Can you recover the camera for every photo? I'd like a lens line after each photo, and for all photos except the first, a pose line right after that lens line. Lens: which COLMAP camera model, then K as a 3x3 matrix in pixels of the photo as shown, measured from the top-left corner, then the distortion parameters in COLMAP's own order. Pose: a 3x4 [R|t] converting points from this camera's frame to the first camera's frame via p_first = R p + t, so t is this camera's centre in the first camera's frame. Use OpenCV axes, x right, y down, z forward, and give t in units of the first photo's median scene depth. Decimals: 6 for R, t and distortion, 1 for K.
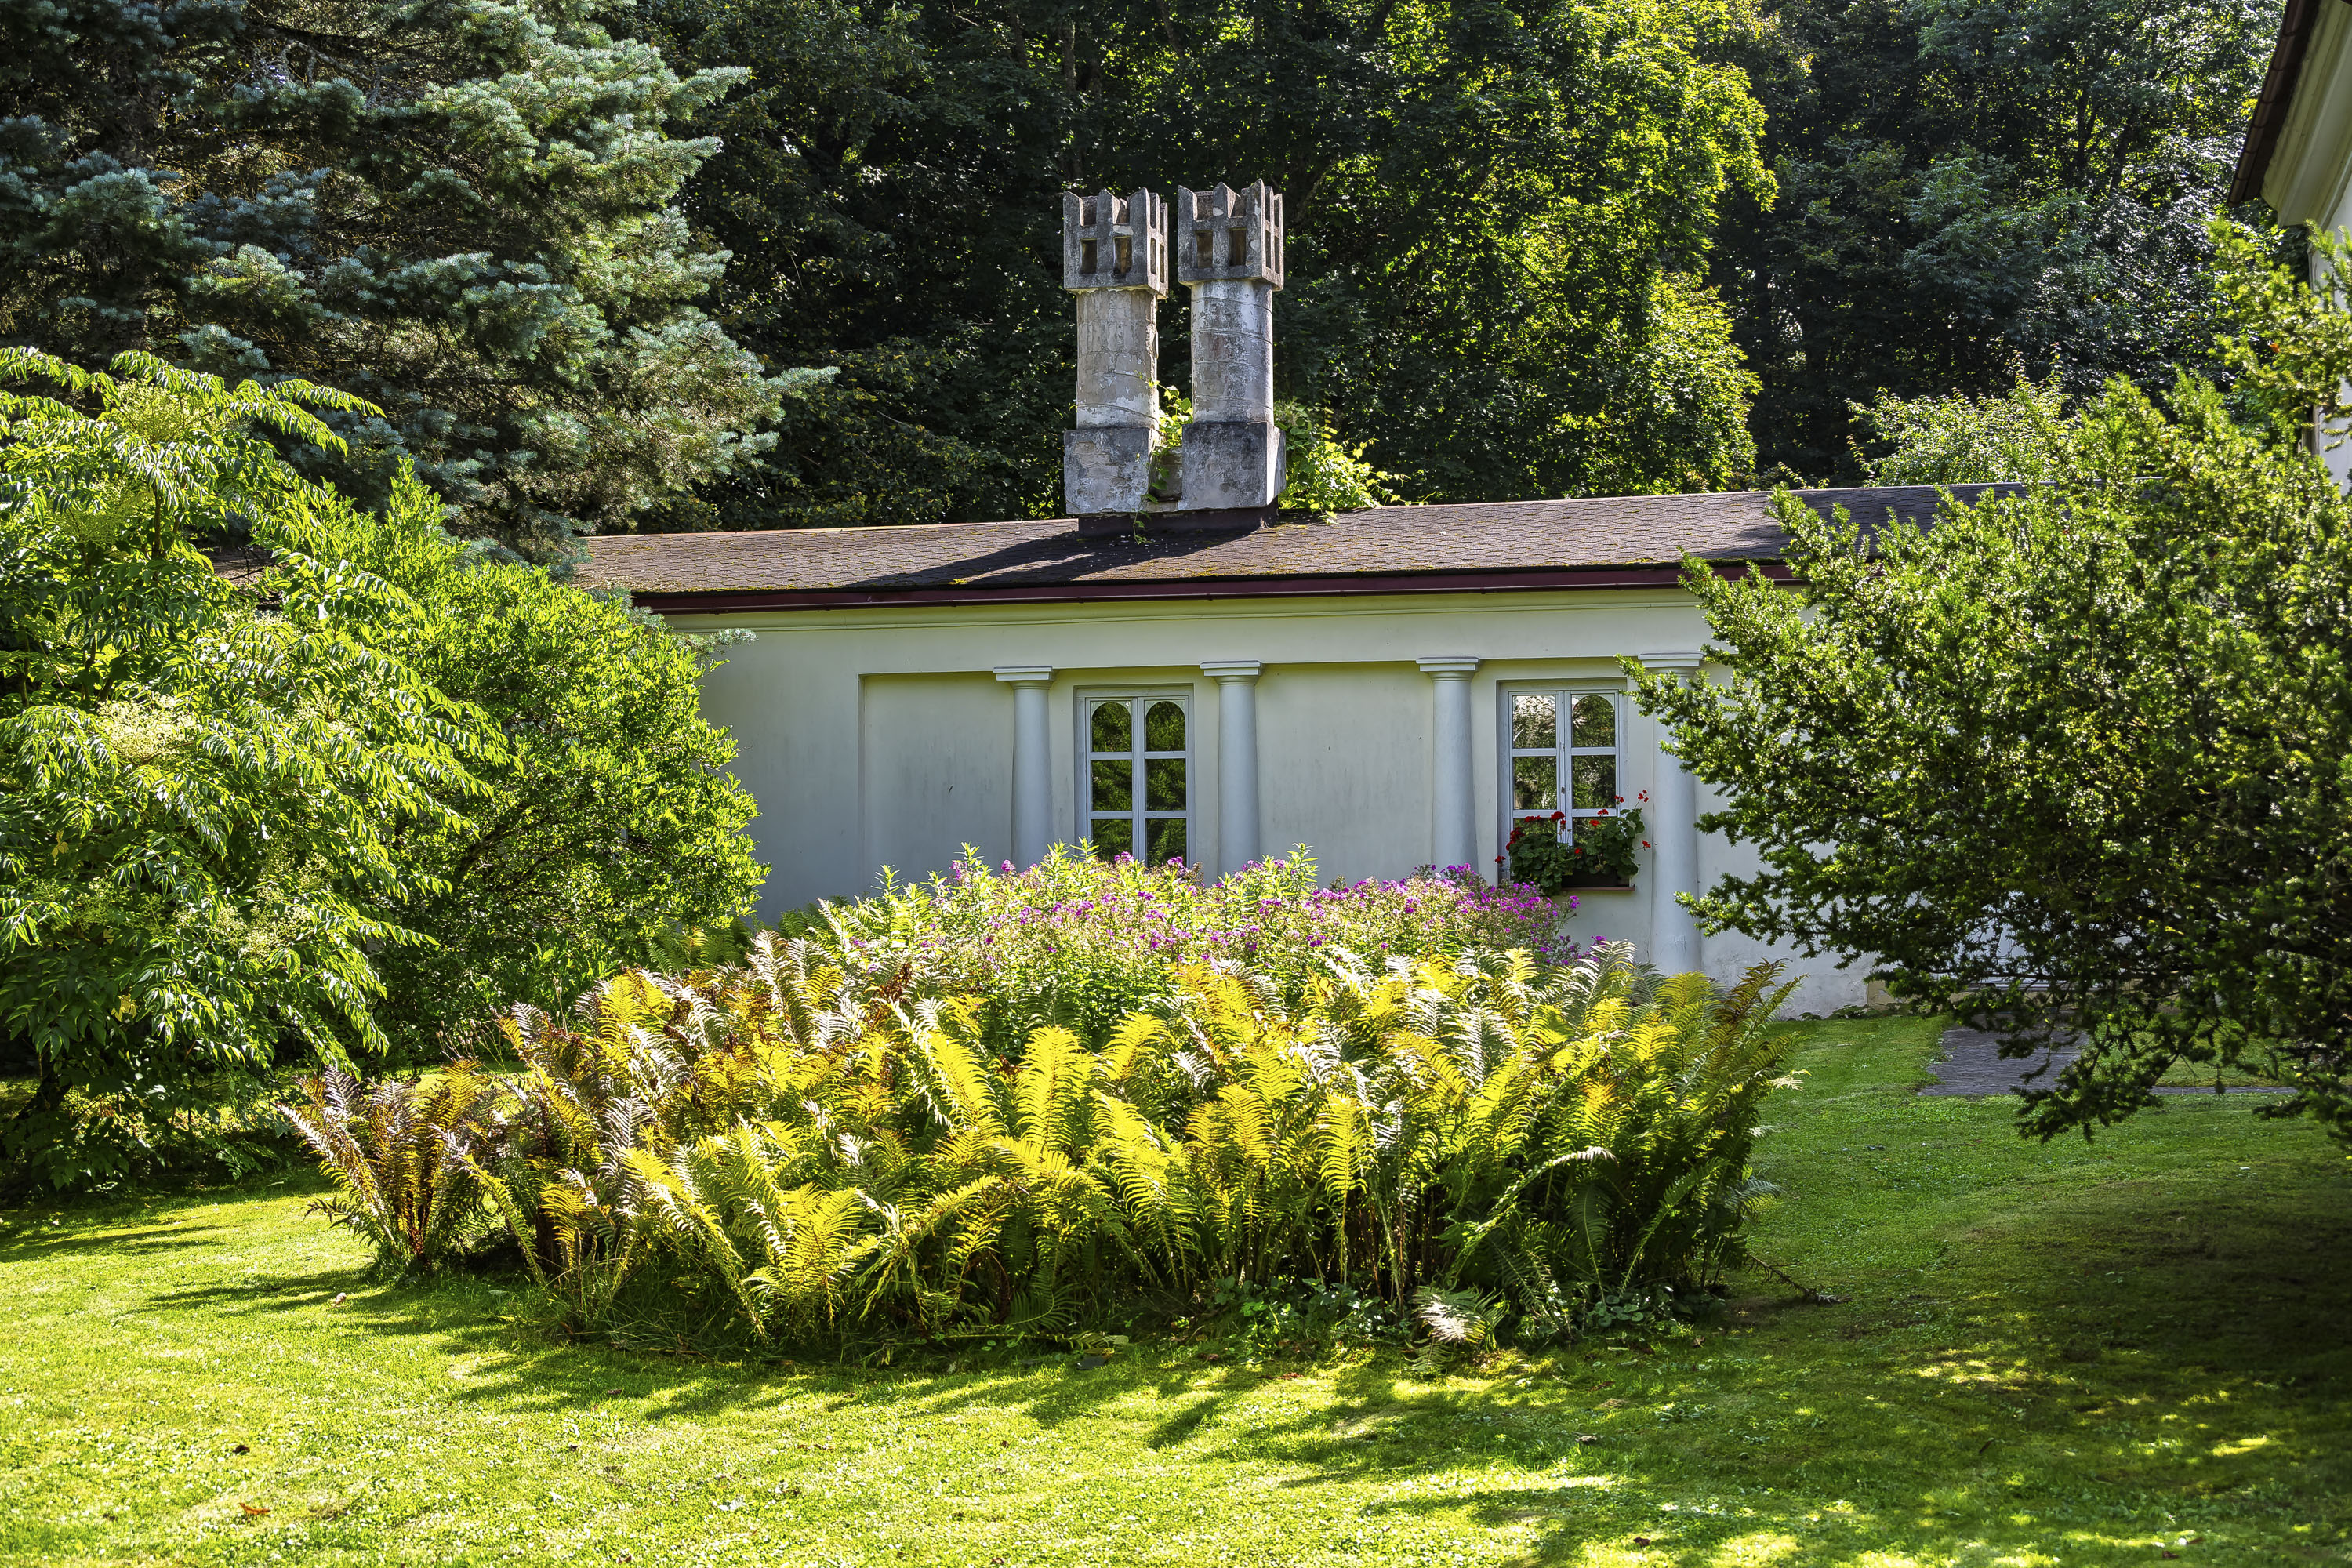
lens RADIAL K [[3384.6, 0, 1176.0], [0, 3384.6, 784.0], [0, 0, 1]] dist [0.062660, 0.079707]
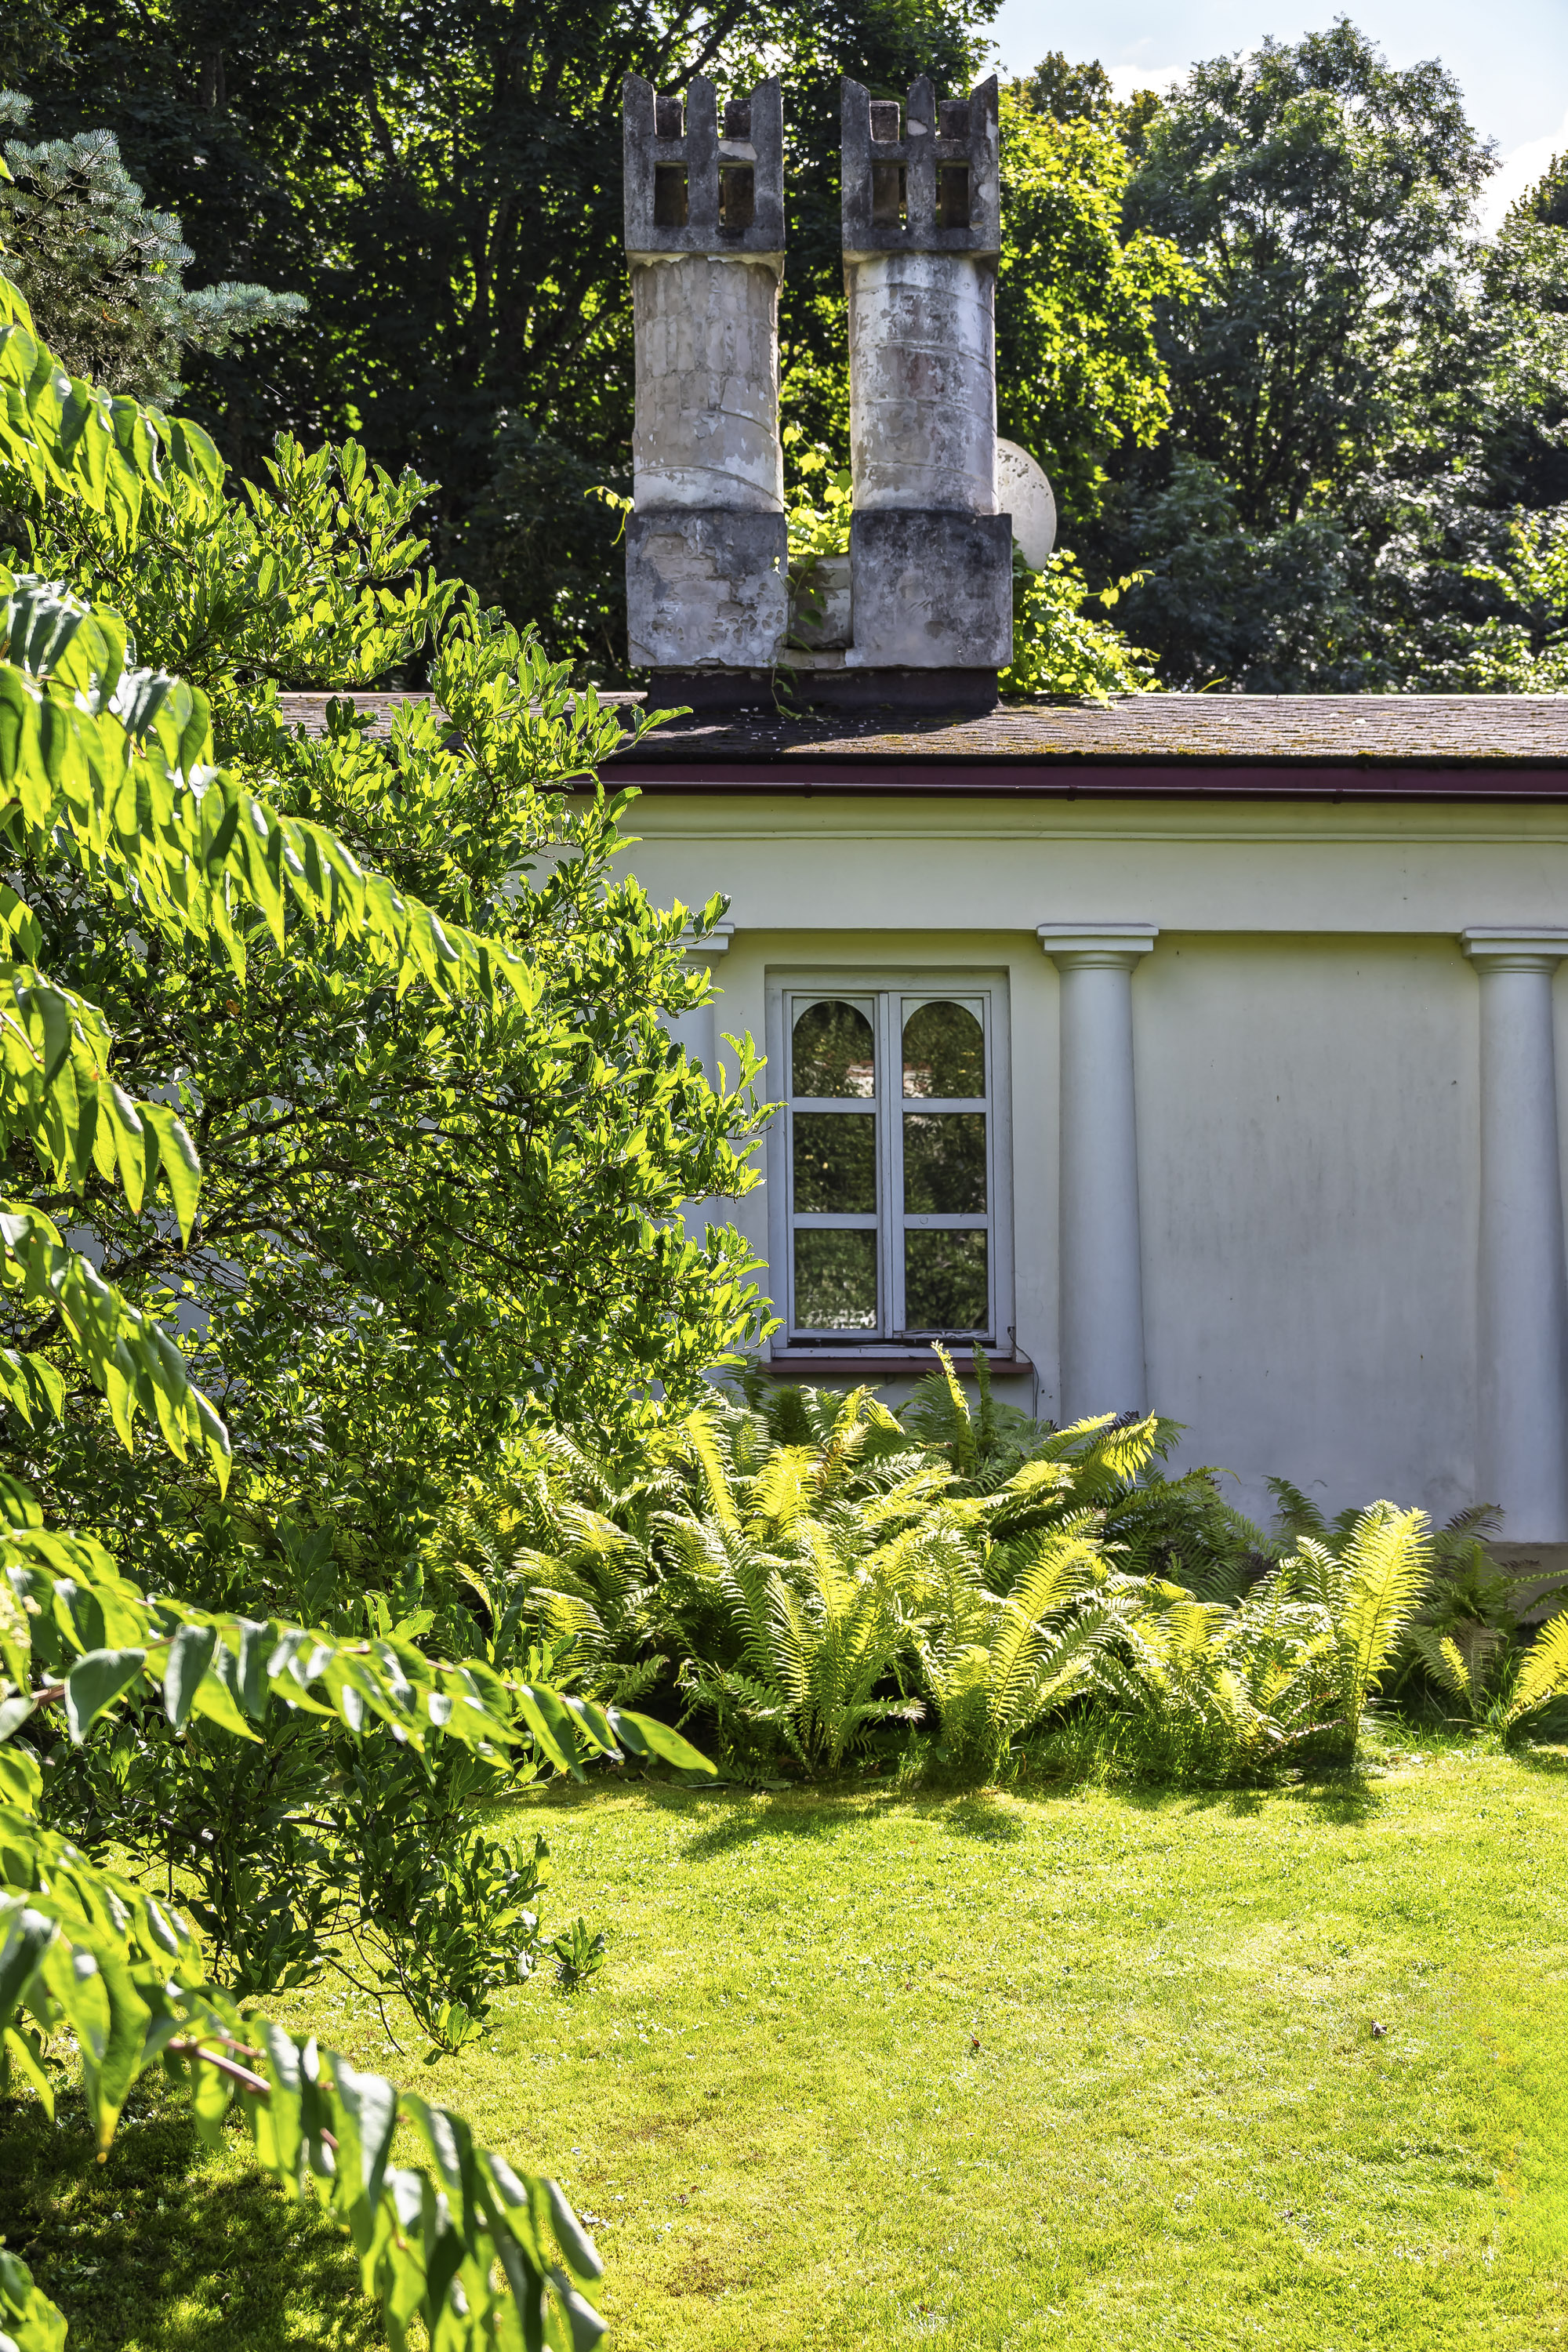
lens RADIAL K [[3384.6, 0, 784.0], [0, 3384.6, 1176.0], [0, 0, 1]] dist [0.062660, 0.079707]
pose [[0.959385, 0.023283, 0.281137, -0.169565], [-0.017214, 0.999563, -0.024040, 0.014784], [-0.281574, 0.018224, 0.959366, 0.513113]]
